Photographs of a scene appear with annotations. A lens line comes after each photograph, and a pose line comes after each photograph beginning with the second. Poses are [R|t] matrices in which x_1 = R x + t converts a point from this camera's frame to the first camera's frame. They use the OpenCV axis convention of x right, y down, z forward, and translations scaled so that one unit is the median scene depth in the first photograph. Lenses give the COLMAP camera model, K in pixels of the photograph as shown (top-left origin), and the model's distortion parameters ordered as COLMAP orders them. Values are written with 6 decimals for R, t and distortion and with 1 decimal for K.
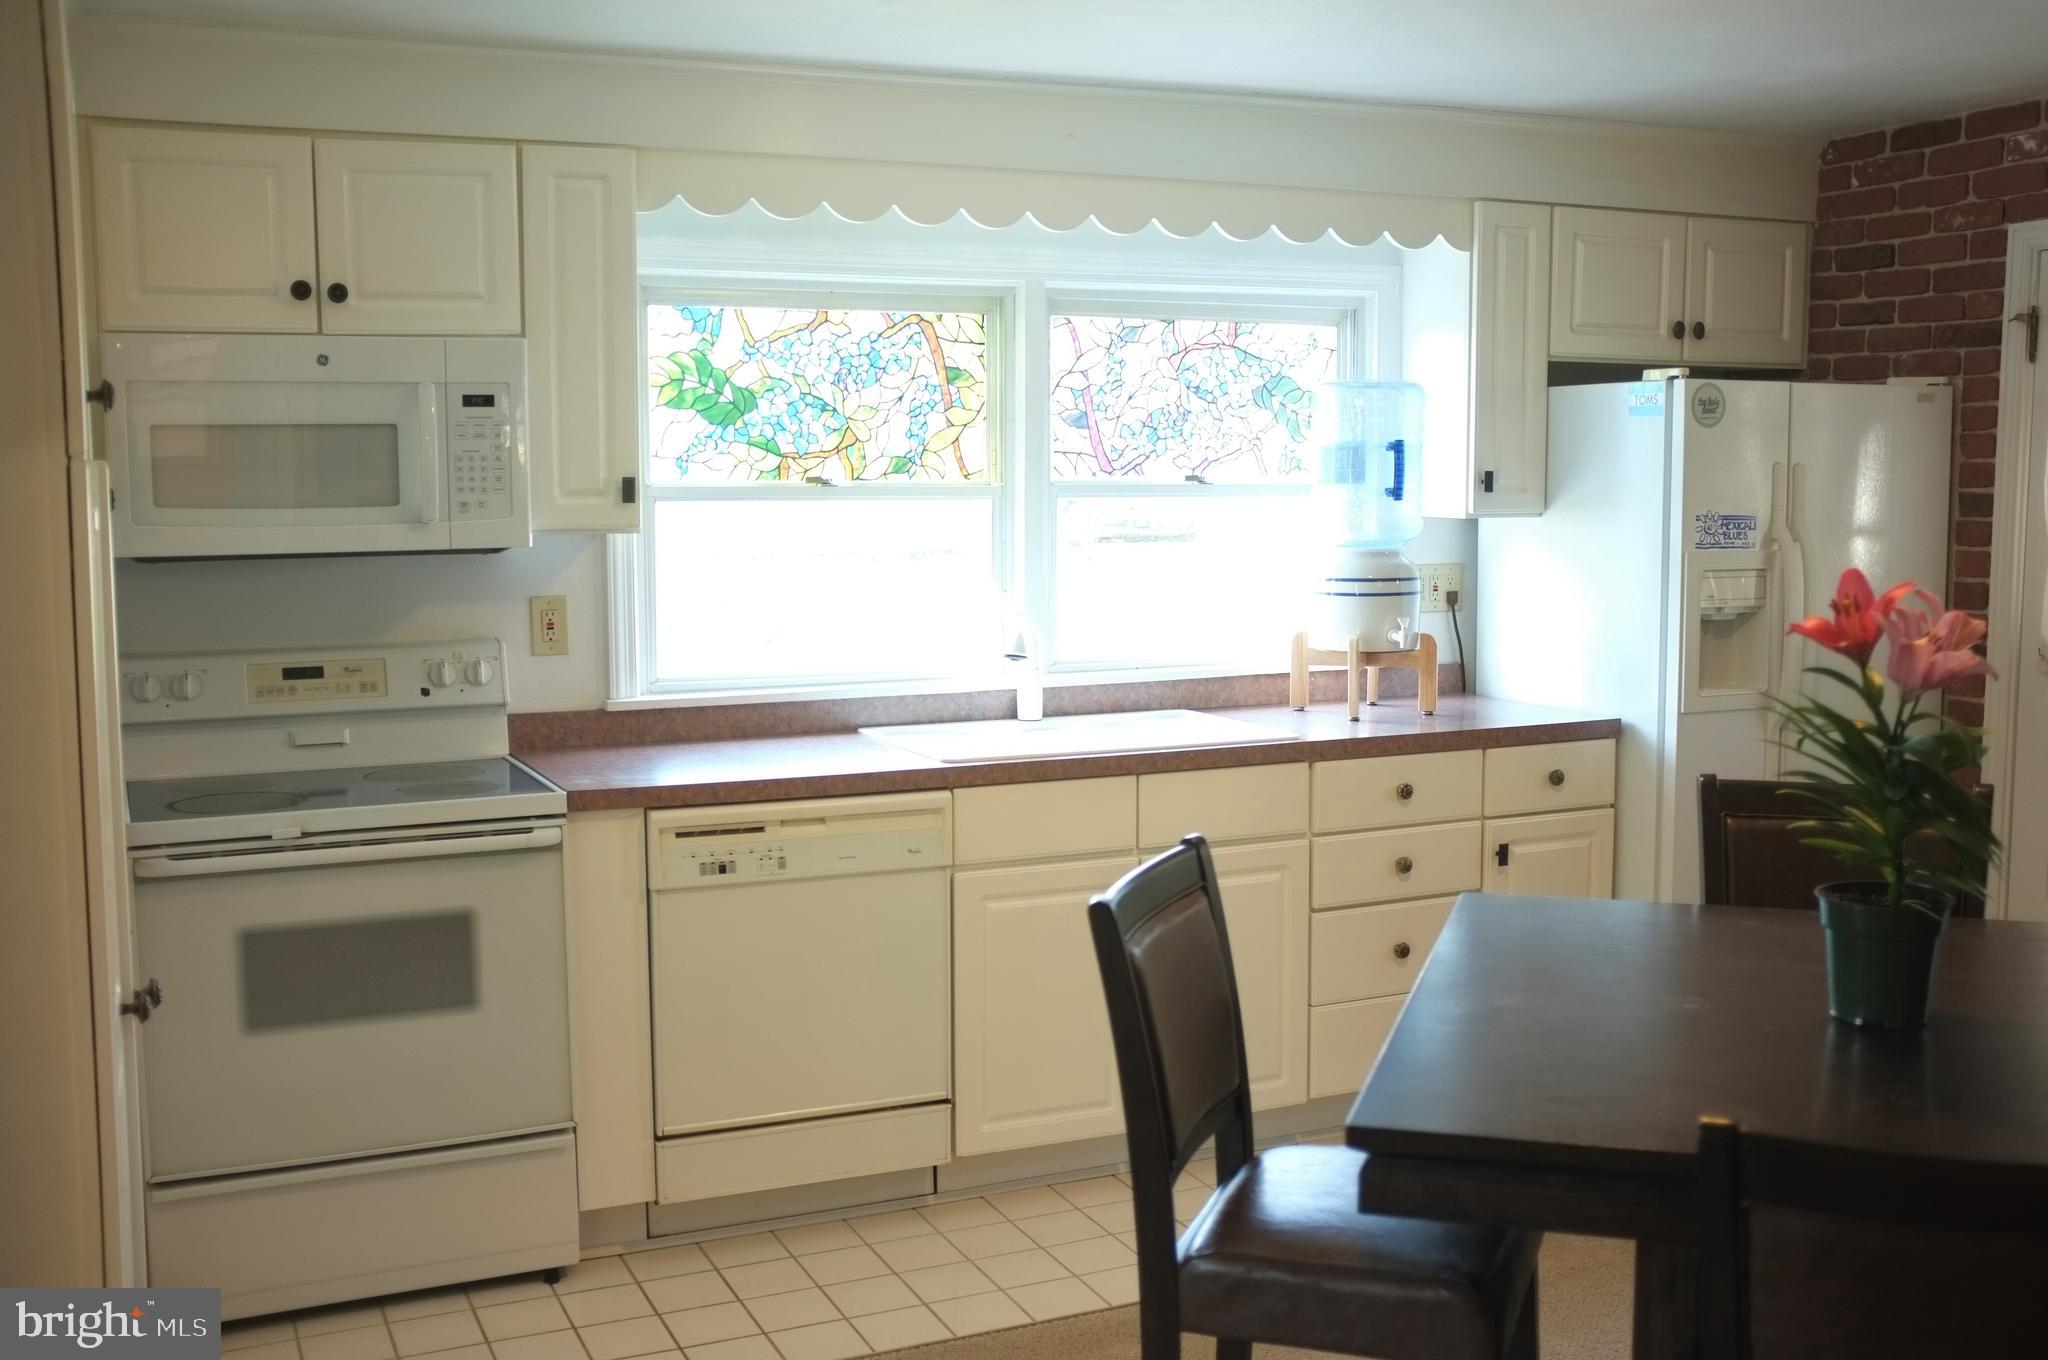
lens RADIAL K [[2025.5, 0, 1012.7], [0, 2025.5, 692.4], [0, 0, 1]] dist [-0.069709, 0.000000]
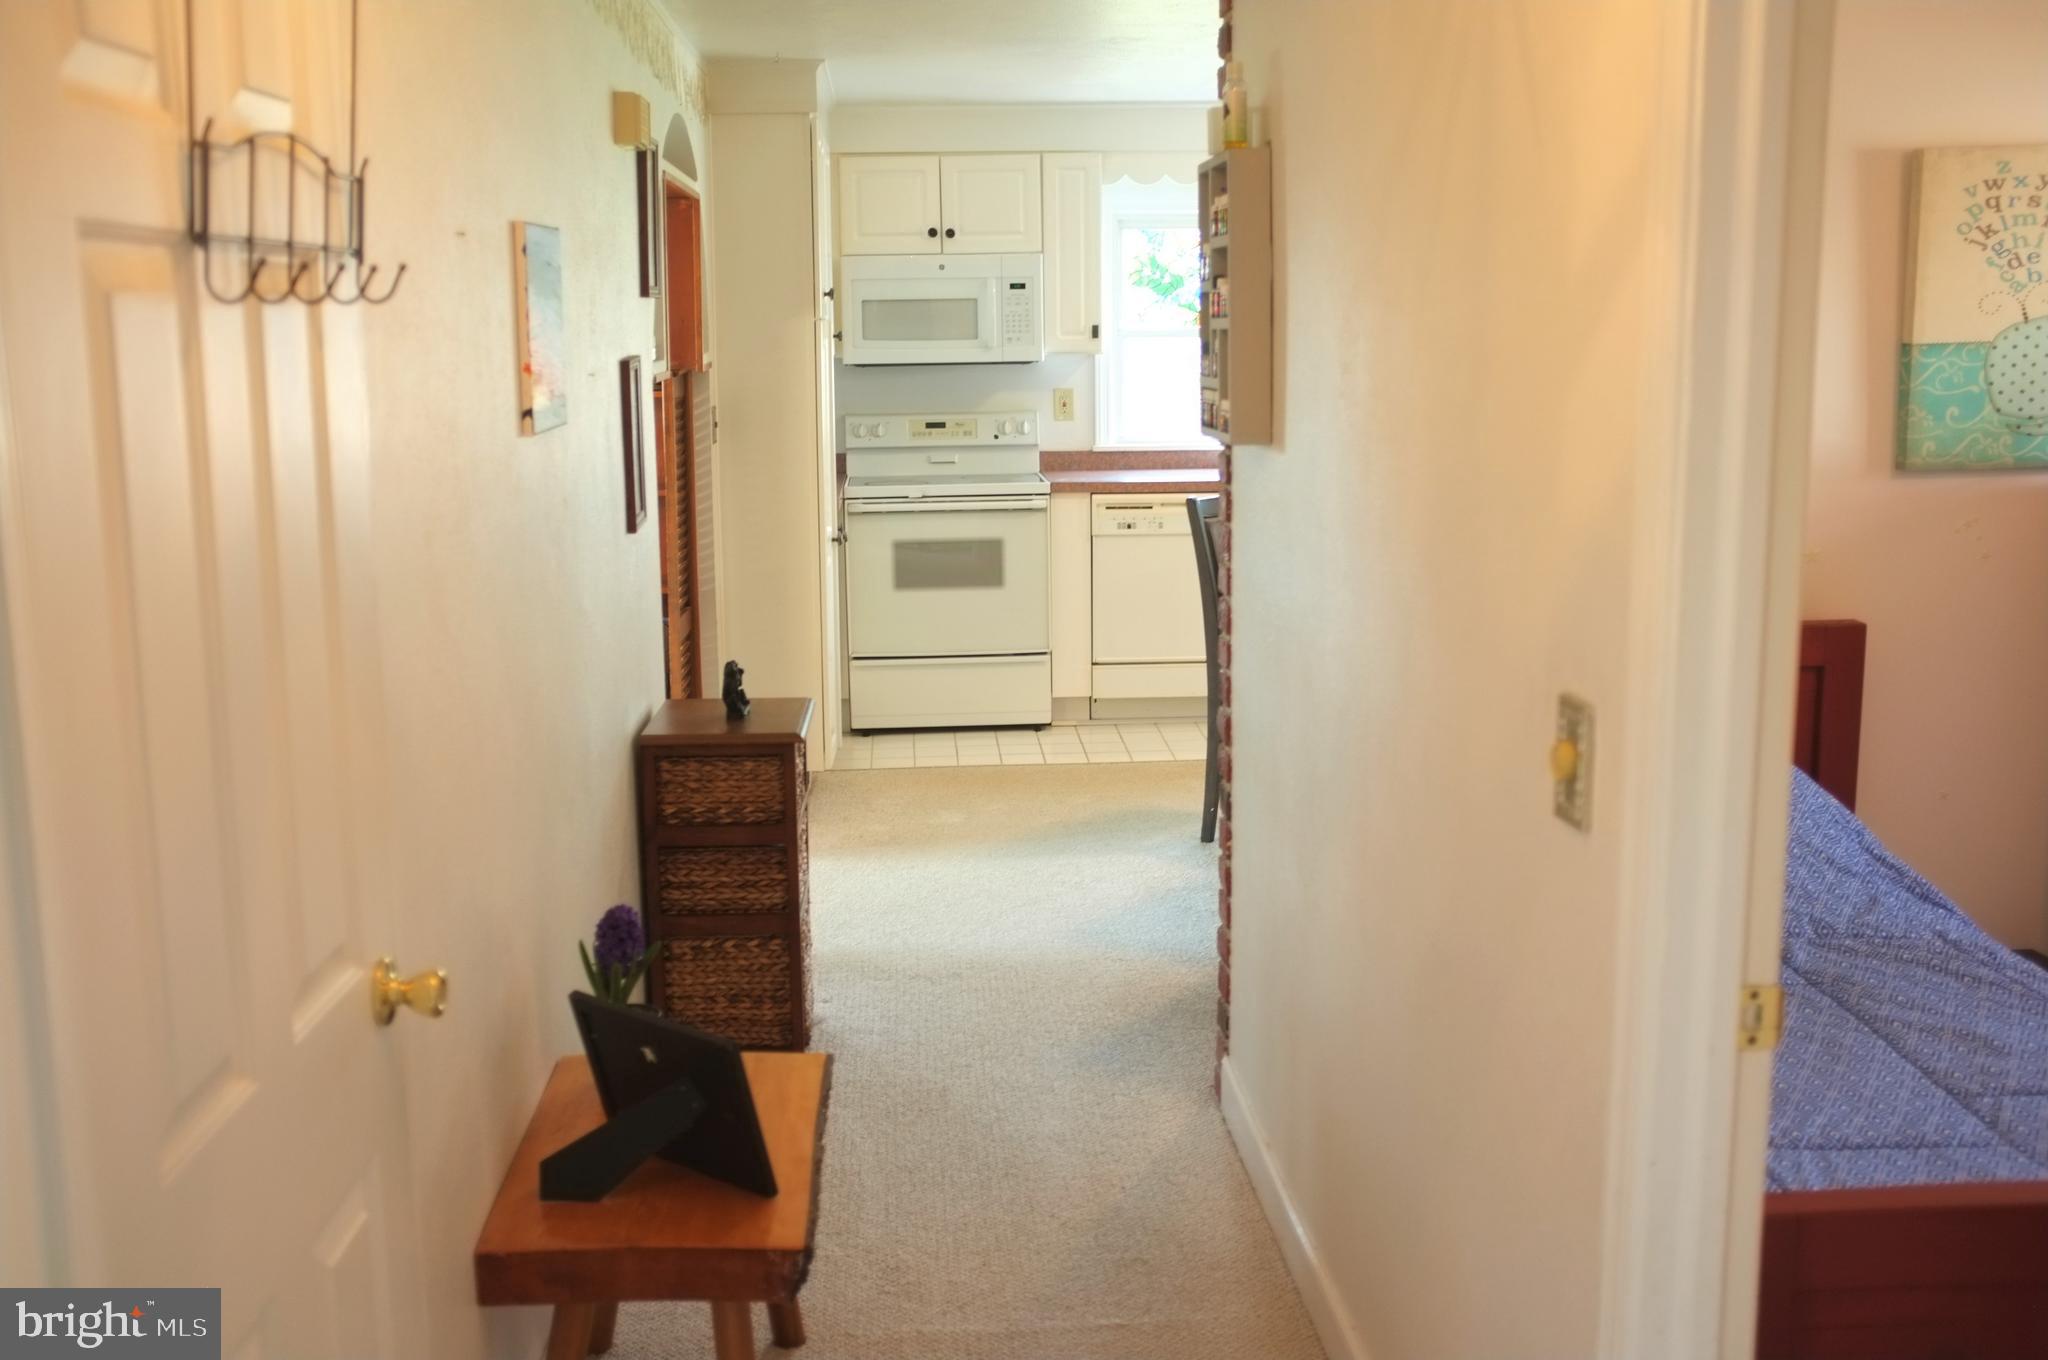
lens RADIAL K [[2025.5, 0, 1025.0], [0, 2025.5, 671.8], [0, 0, 1]] dist [-0.069709, 0.000000]
pose [[0.934479, 0.054103, -0.351882, 0.455305], [-0.031112, 0.997014, 0.070670, 0.091626], [0.354655, -0.055092, 0.933373, -0.863129]]
